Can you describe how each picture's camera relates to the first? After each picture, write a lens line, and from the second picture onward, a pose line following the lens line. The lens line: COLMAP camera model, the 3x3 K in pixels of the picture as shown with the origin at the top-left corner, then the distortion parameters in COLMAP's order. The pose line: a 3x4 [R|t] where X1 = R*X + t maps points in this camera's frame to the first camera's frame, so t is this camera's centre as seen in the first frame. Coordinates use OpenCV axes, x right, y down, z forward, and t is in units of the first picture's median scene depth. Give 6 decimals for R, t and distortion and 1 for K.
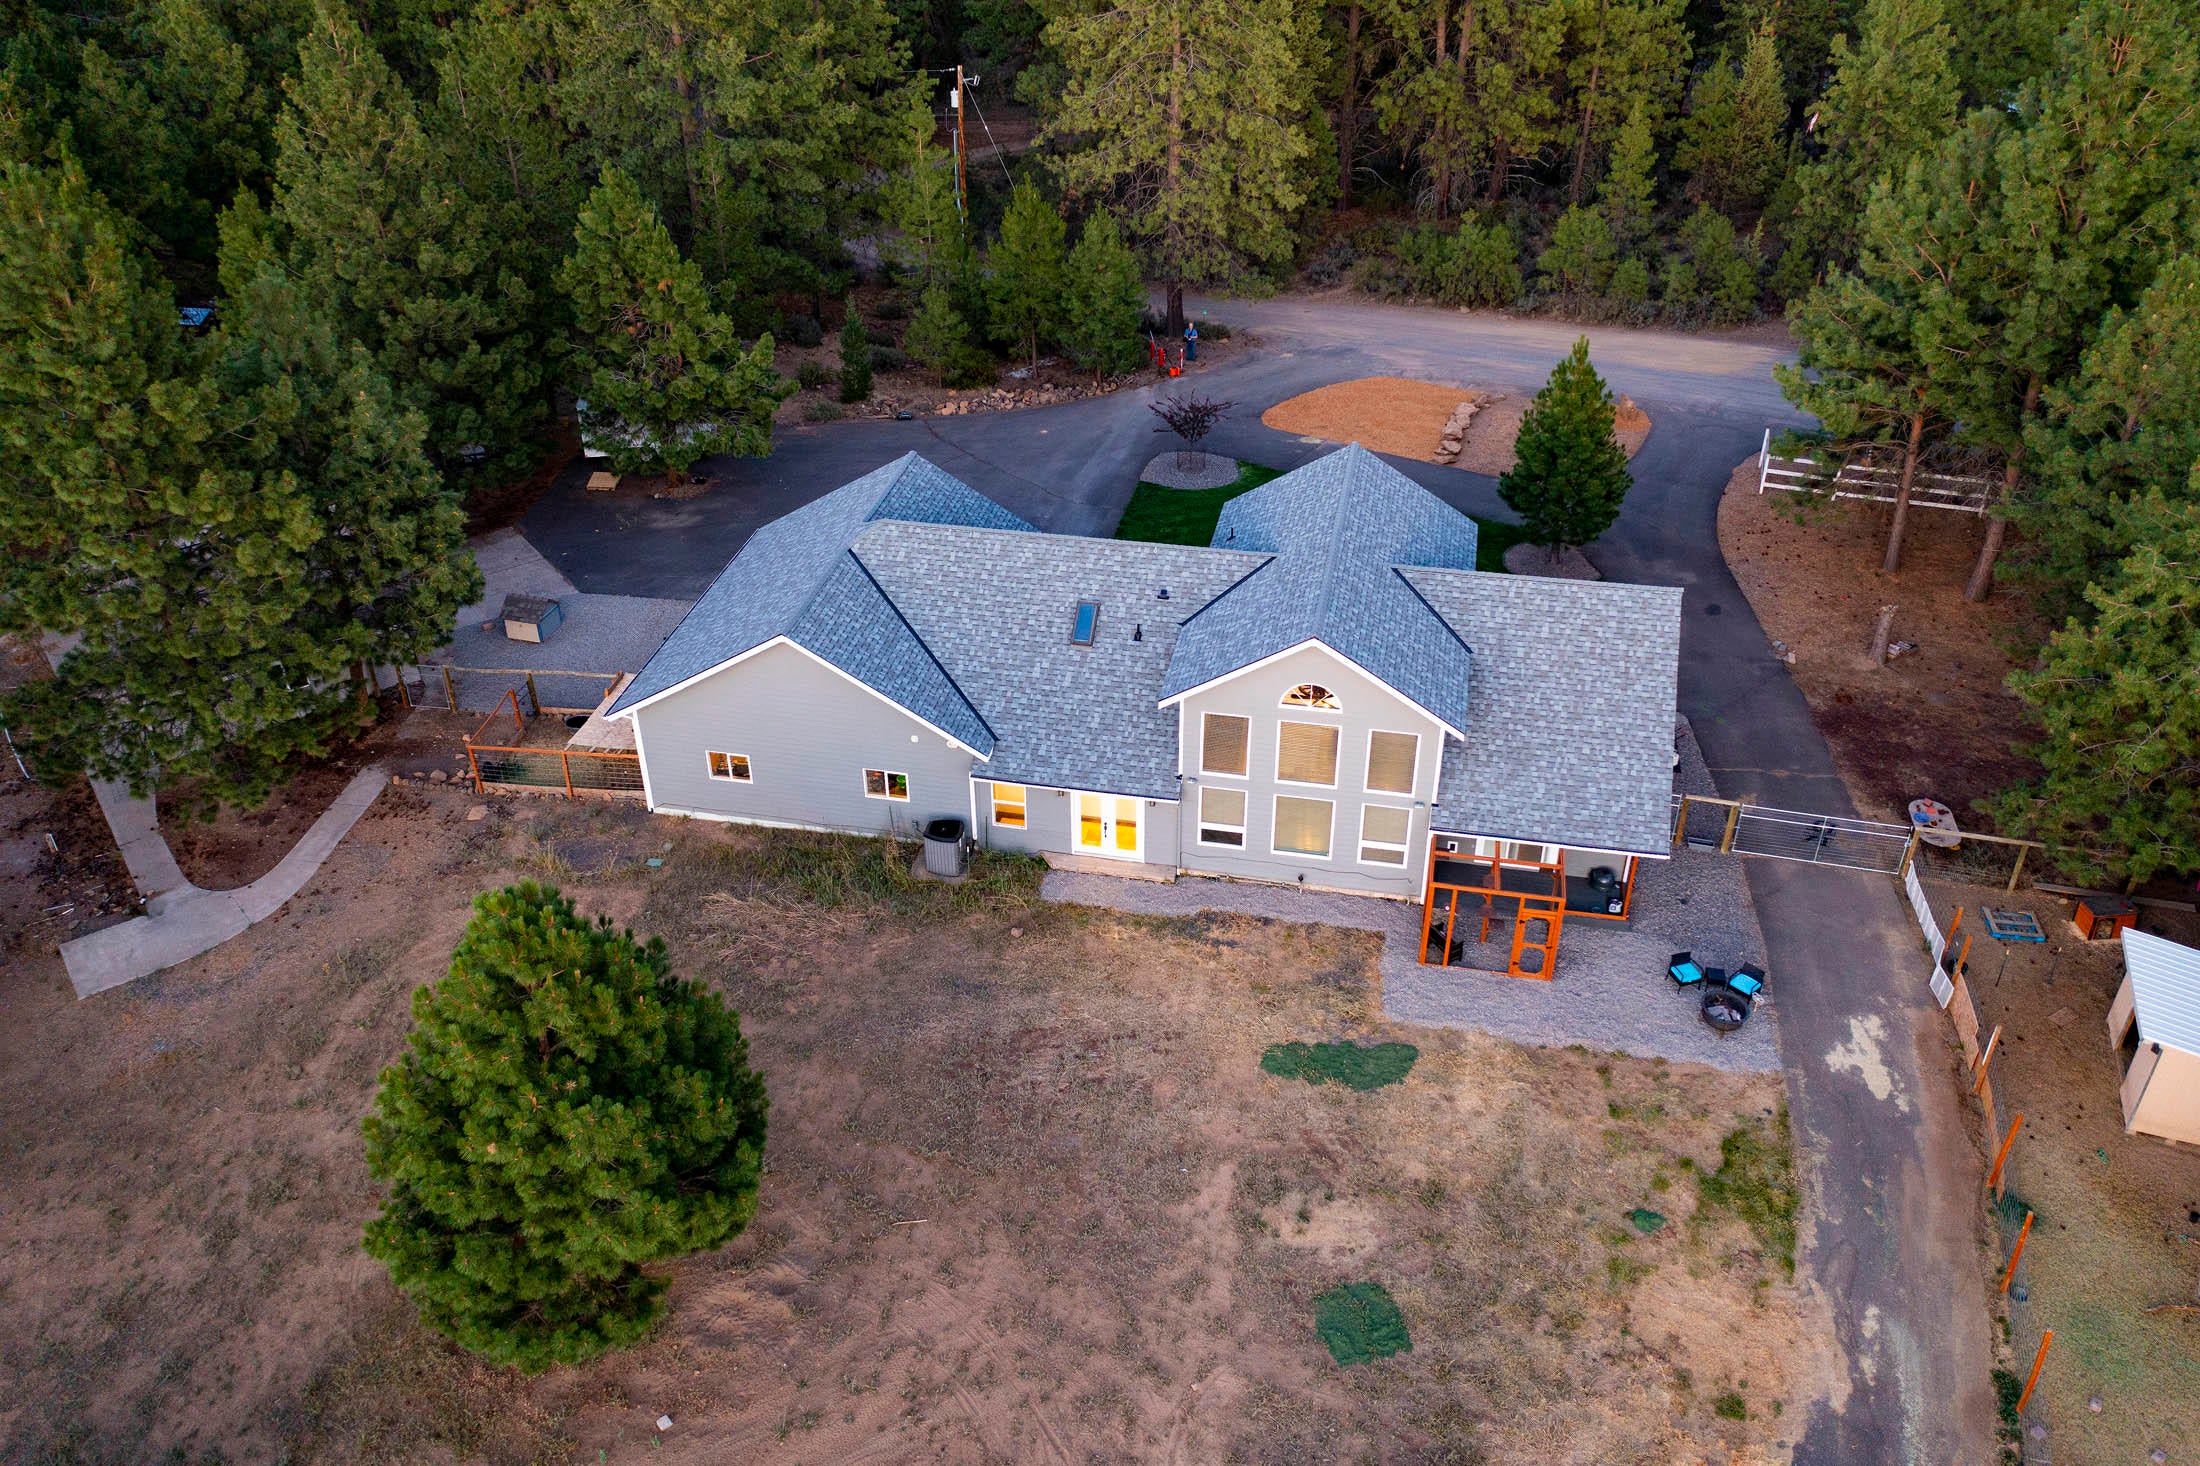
lens RADIAL K [[1776.2, 0, 1098.1], [0, 1776.2, 734.4], [0, 0, 1]] dist [-0.010991, 0.021591]
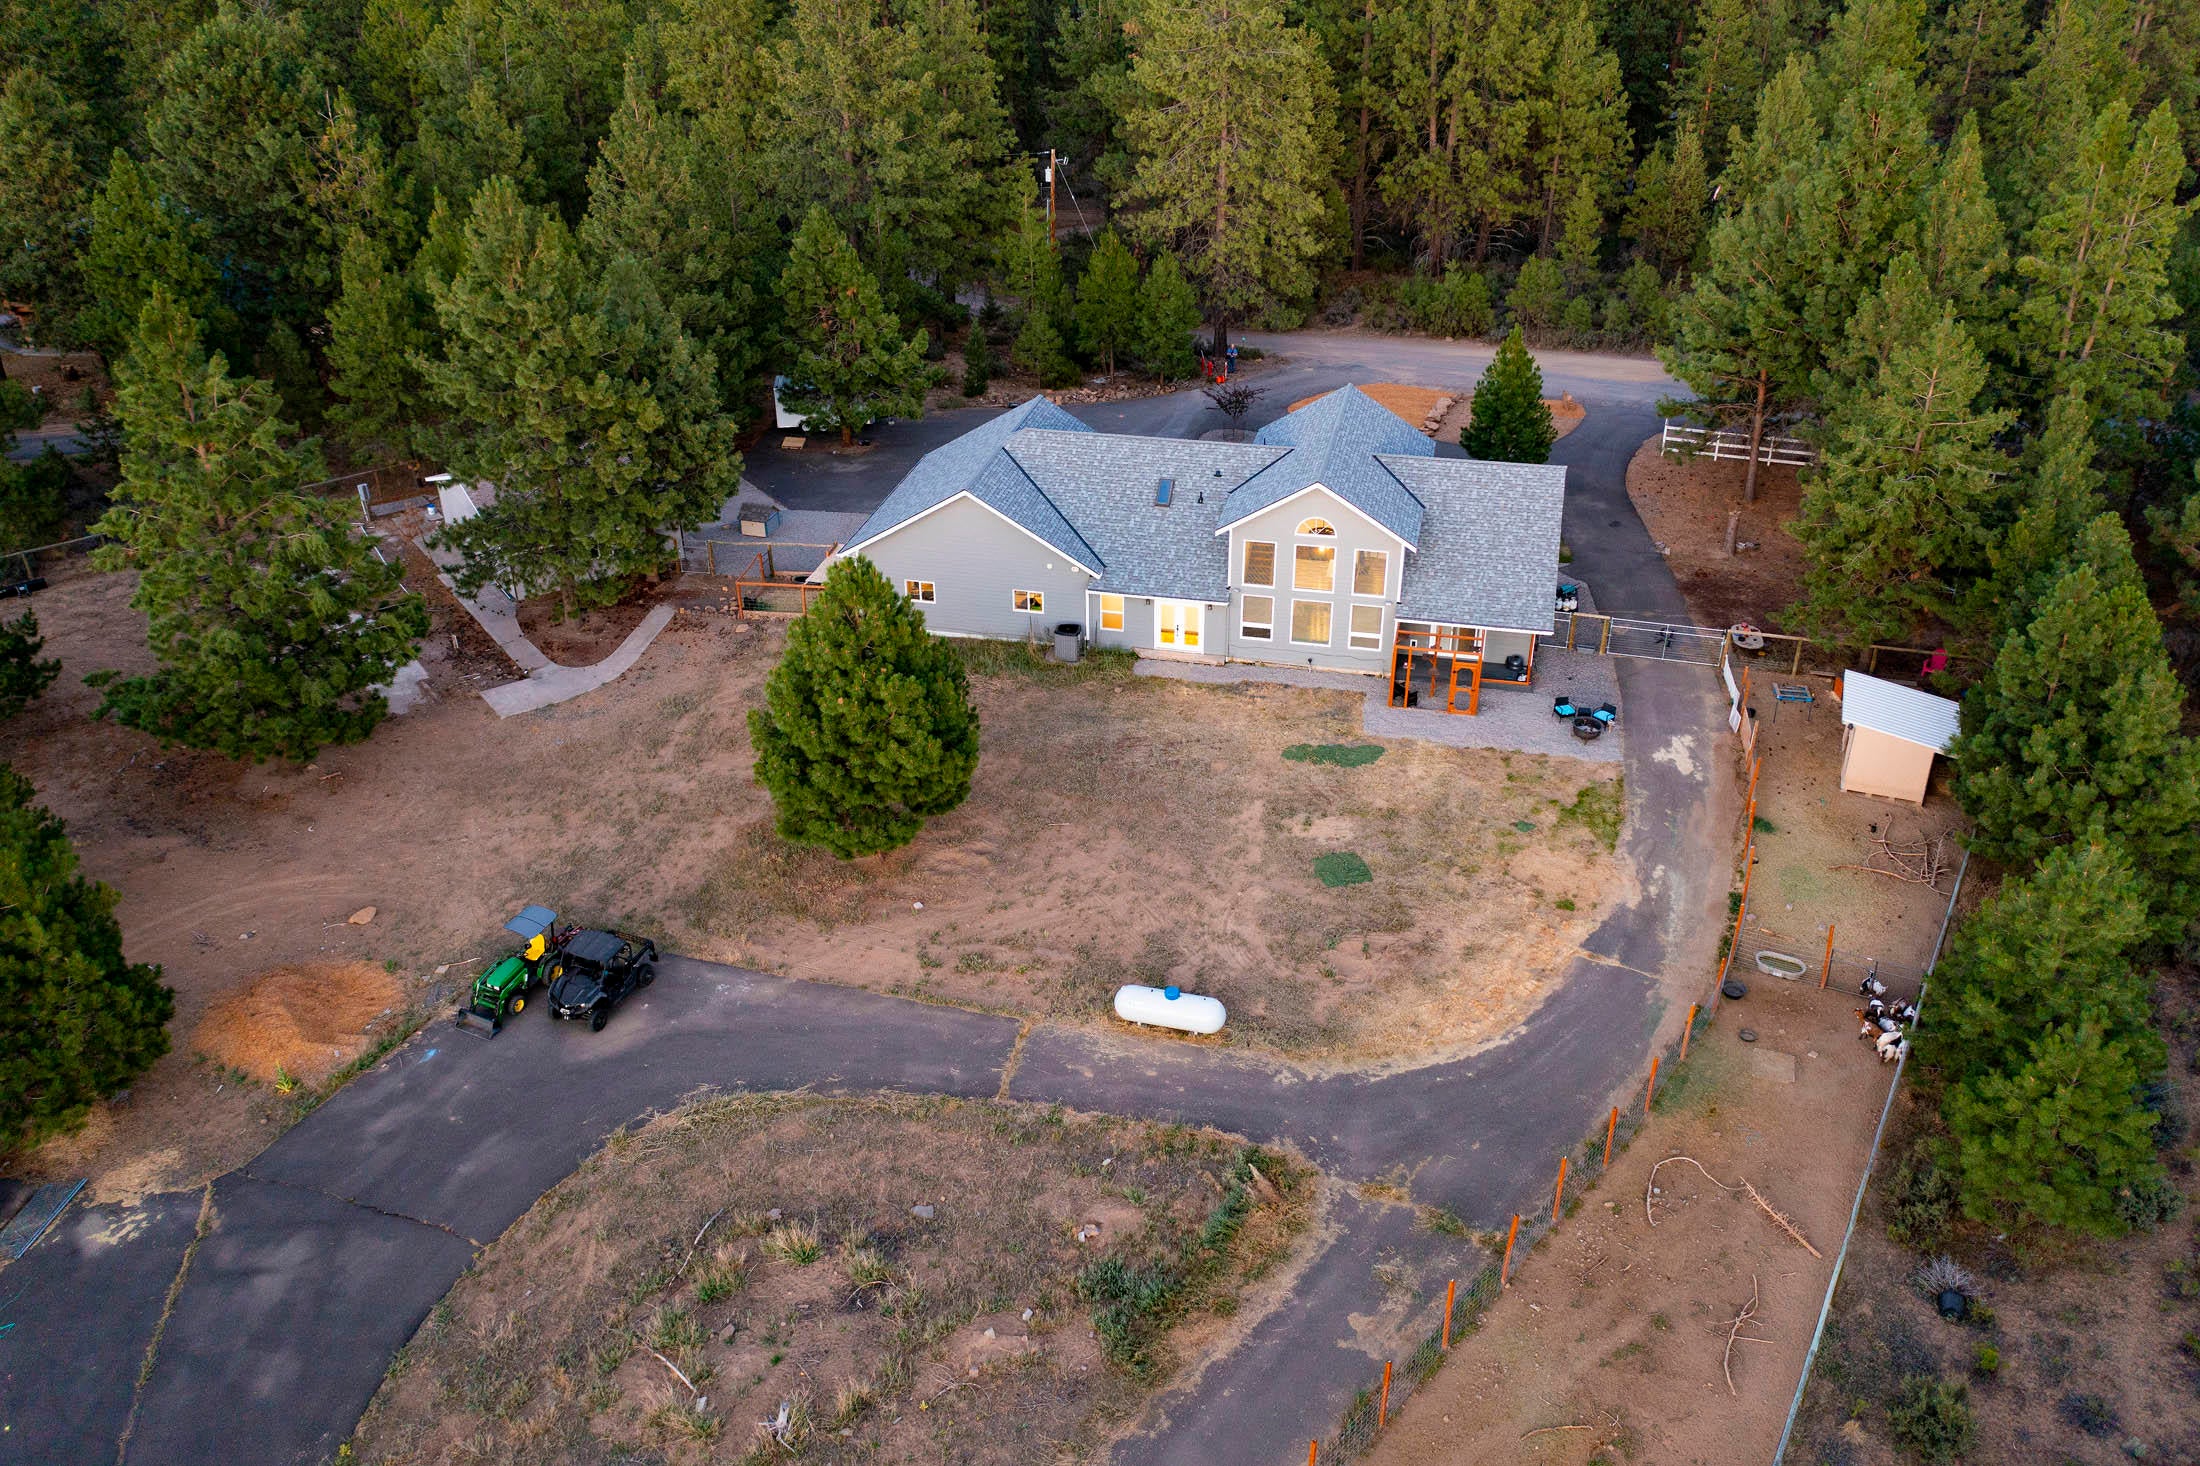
lens RADIAL K [[1776.2, 0, 1098.5], [0, 1776.2, 725.7], [0, 0, 1]] dist [-0.010991, 0.021591]
pose [[0.999787, 0.010770, -0.017615, -0.033736], [-0.011942, 0.997623, -0.067870, 0.227408], [0.016843, 0.068066, 0.997539, -0.453732]]
